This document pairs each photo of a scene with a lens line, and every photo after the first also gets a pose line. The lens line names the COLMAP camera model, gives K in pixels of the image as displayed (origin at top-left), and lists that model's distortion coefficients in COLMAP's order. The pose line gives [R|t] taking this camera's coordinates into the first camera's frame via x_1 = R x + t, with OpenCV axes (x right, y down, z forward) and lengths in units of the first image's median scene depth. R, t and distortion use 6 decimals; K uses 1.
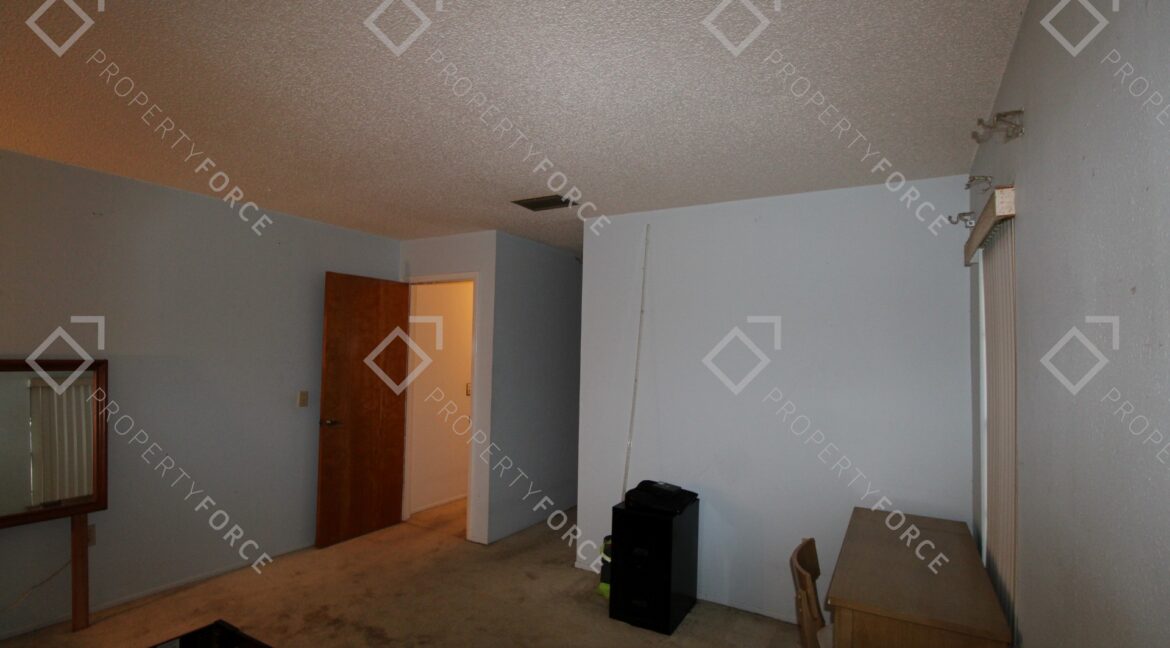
lens RADIAL K [[539.6, 0, 585.0], [0, 539.6, 324.0], [0, 0, 1]] dist [-0.000015, -0.000414]
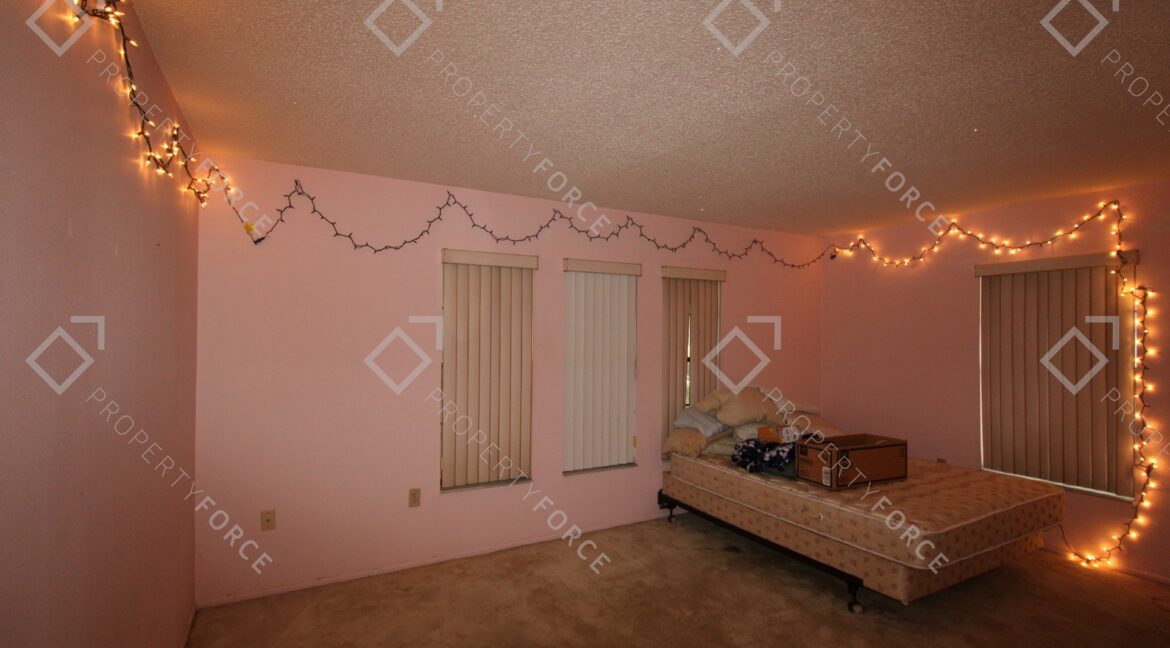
lens RADIAL K [[539.6, 0, 585.0], [0, 539.6, 324.0], [0, 0, 1]] dist [-0.000015, -0.000414]
pose [[1.000000, -0.000378, -0.000652, -0.626114], [0.000378, 1.000000, -0.000158, 0.000534], [0.000652, 0.000158, 1.000000, -0.000670]]
